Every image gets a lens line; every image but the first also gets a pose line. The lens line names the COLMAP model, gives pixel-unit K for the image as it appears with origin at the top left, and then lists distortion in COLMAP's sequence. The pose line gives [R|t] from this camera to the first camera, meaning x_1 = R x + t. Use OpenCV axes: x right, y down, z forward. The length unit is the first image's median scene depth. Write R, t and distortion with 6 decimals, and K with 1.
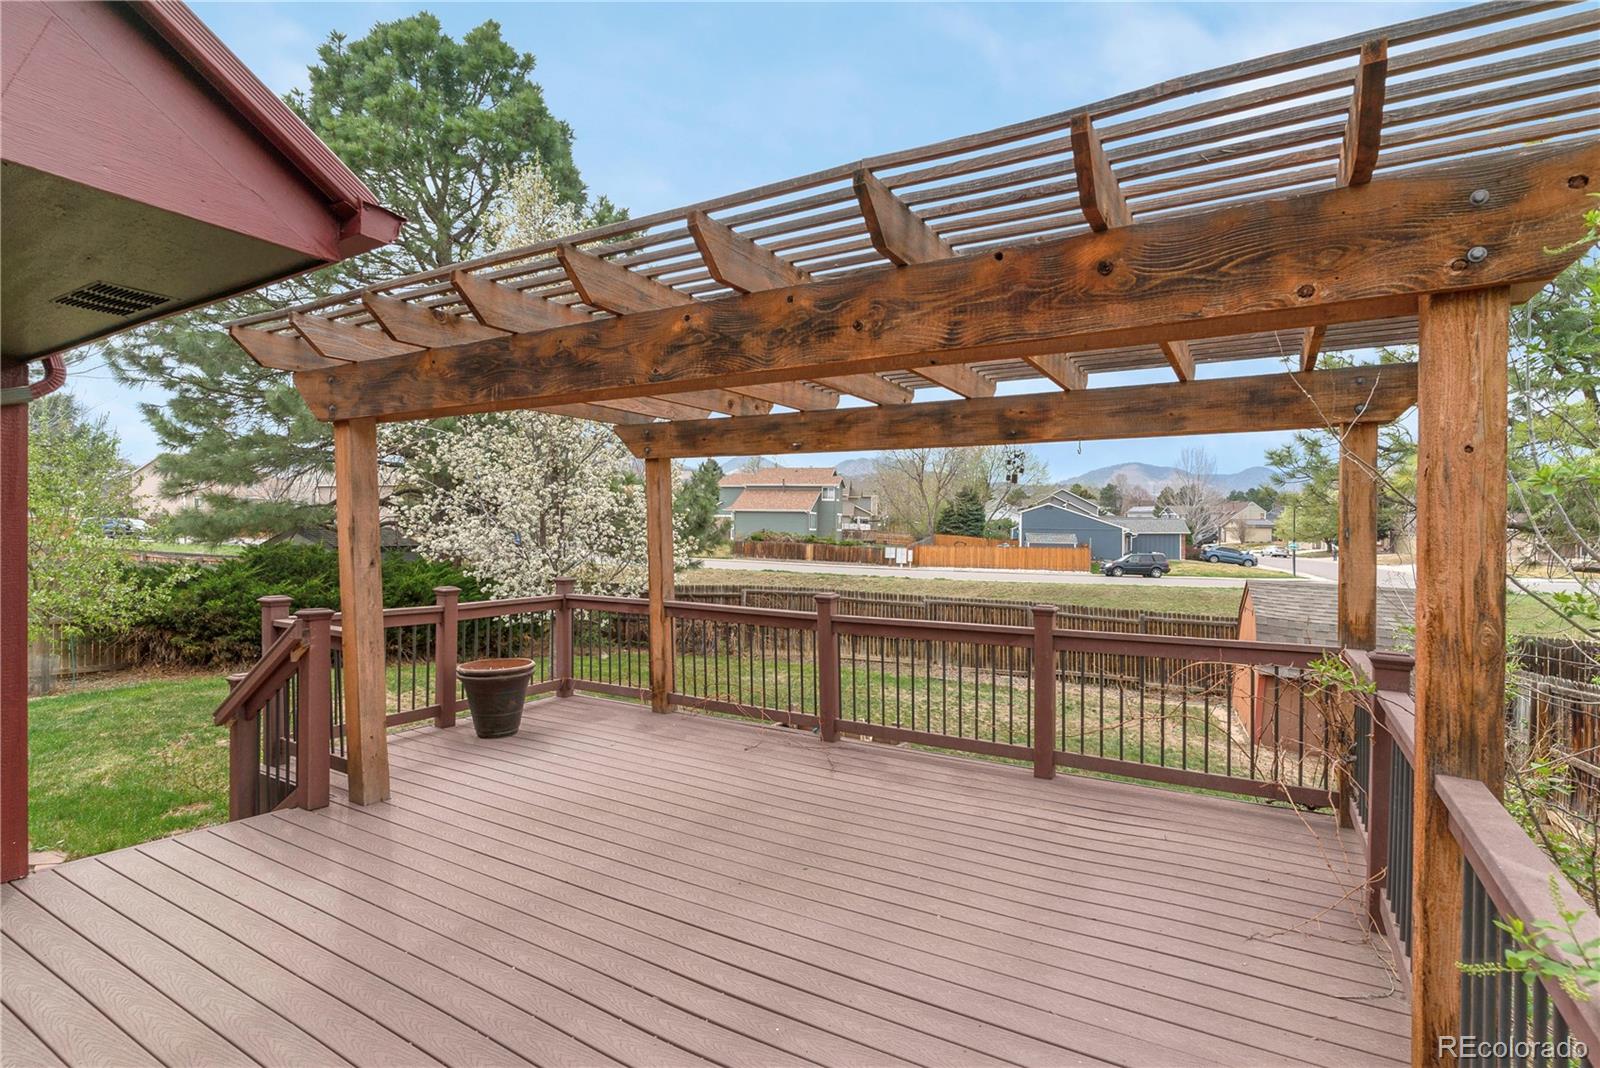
lens RADIAL K [[799.8, 0, 797.5], [0, 799.8, 543.4], [0, 0, 1]] dist [-0.001561, 0.000539]
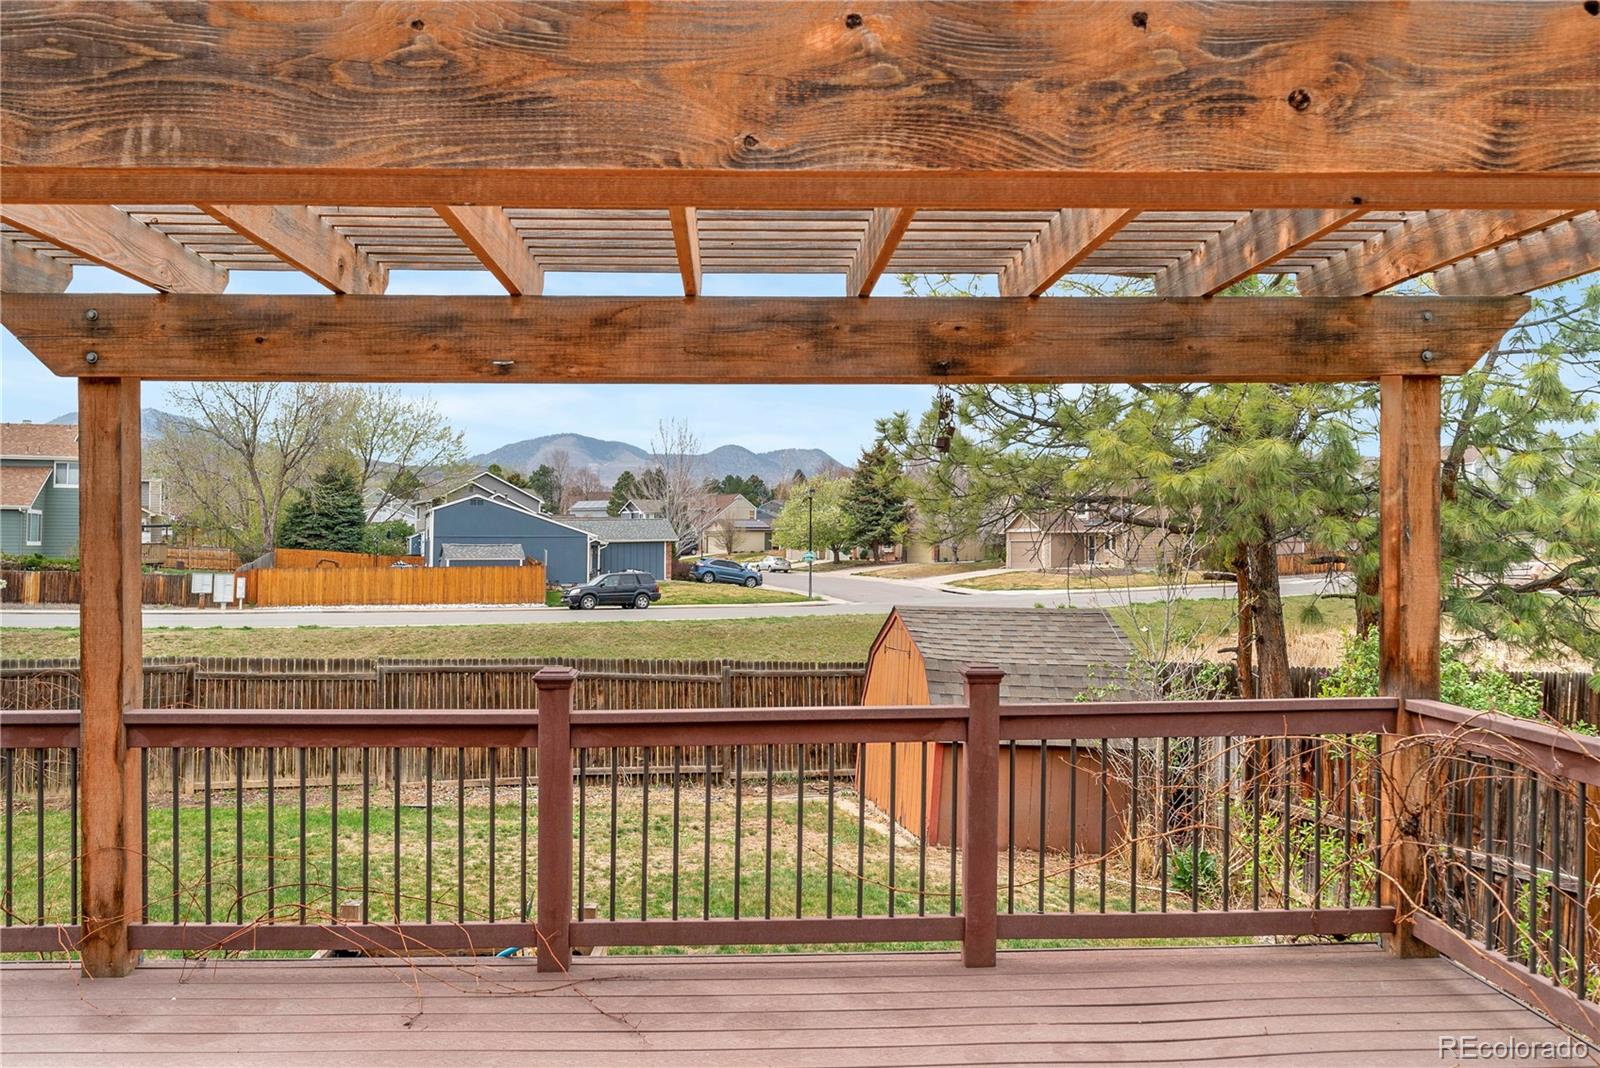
lens RADIAL K [[1307.1, 0, 793.9], [0, 1307.1, 526.5], [0, 0, 1]] dist [0.000602, -0.001855]
pose [[0.838782, -0.008117, 0.544408, -0.279996], [0.022412, 0.999556, -0.019627, -0.006067], [-0.544007, 0.028663, 0.838591, 0.245839]]
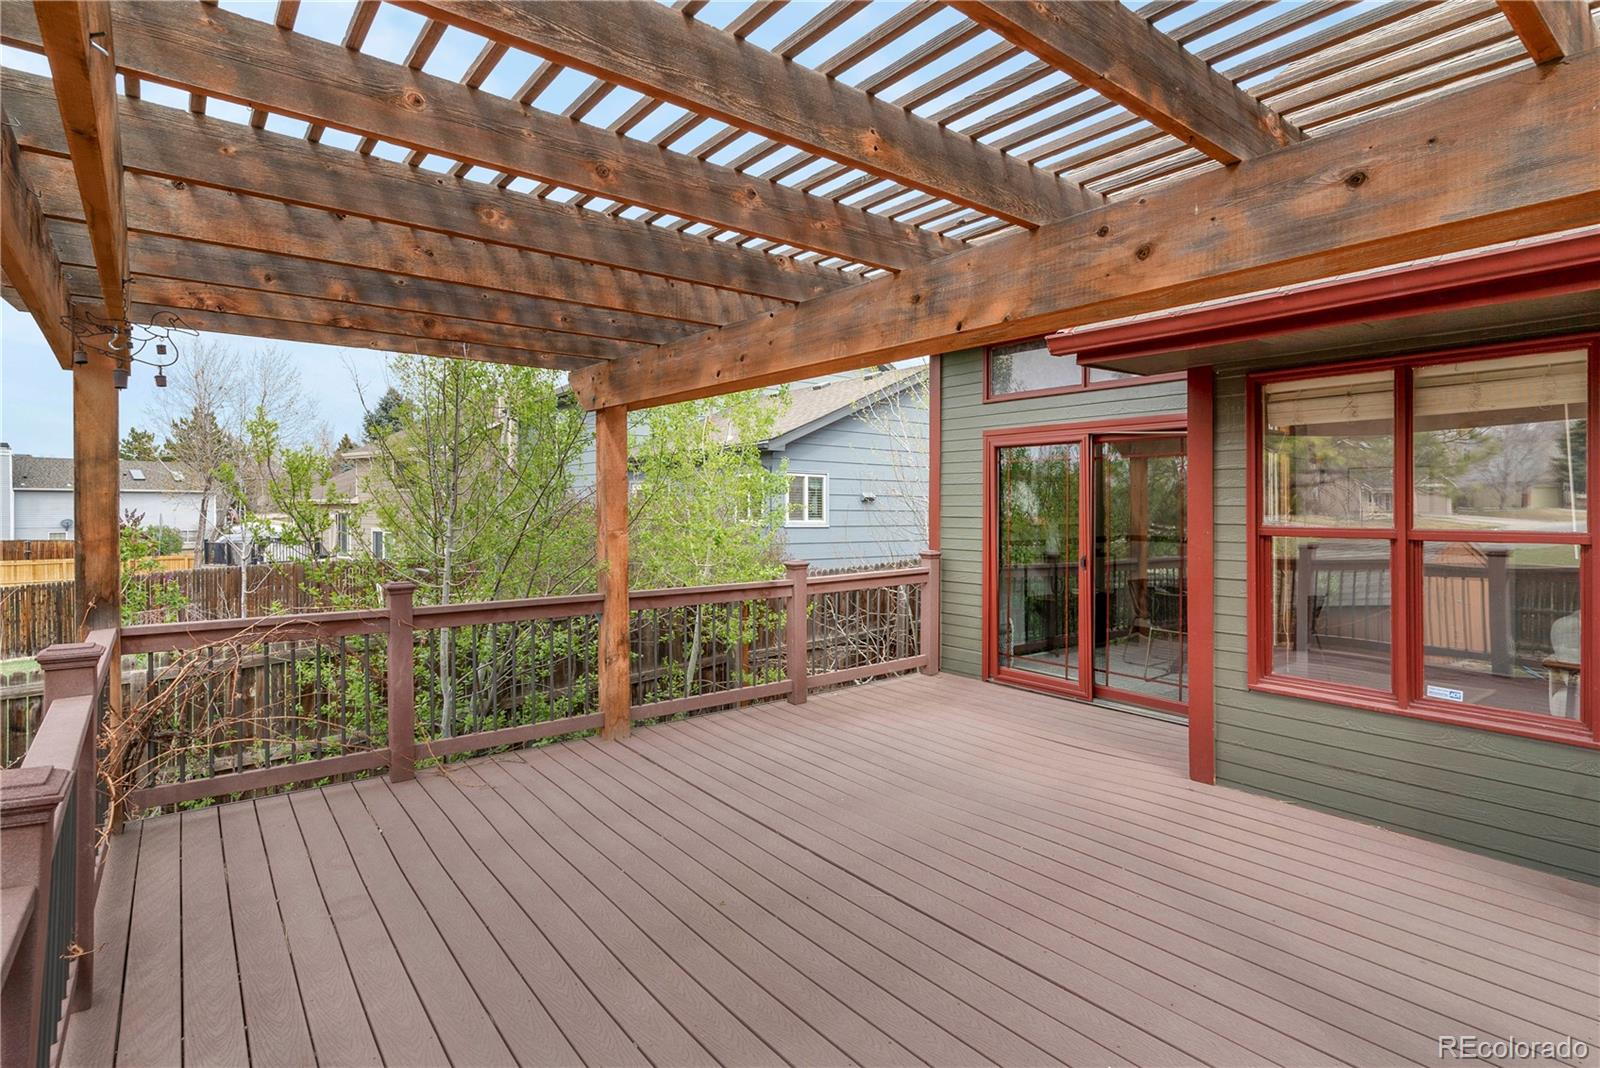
lens RADIAL K [[799.8, 0, 798.4], [0, 799.8, 520.4], [0, 0, 1]] dist [-0.001561, 0.000539]
pose [[-0.933513, -0.015780, 0.358195, -0.237574], [-0.003665, 0.999399, 0.034478, -0.013511], [-0.358524, 0.030873, -0.933010, 1.160726]]
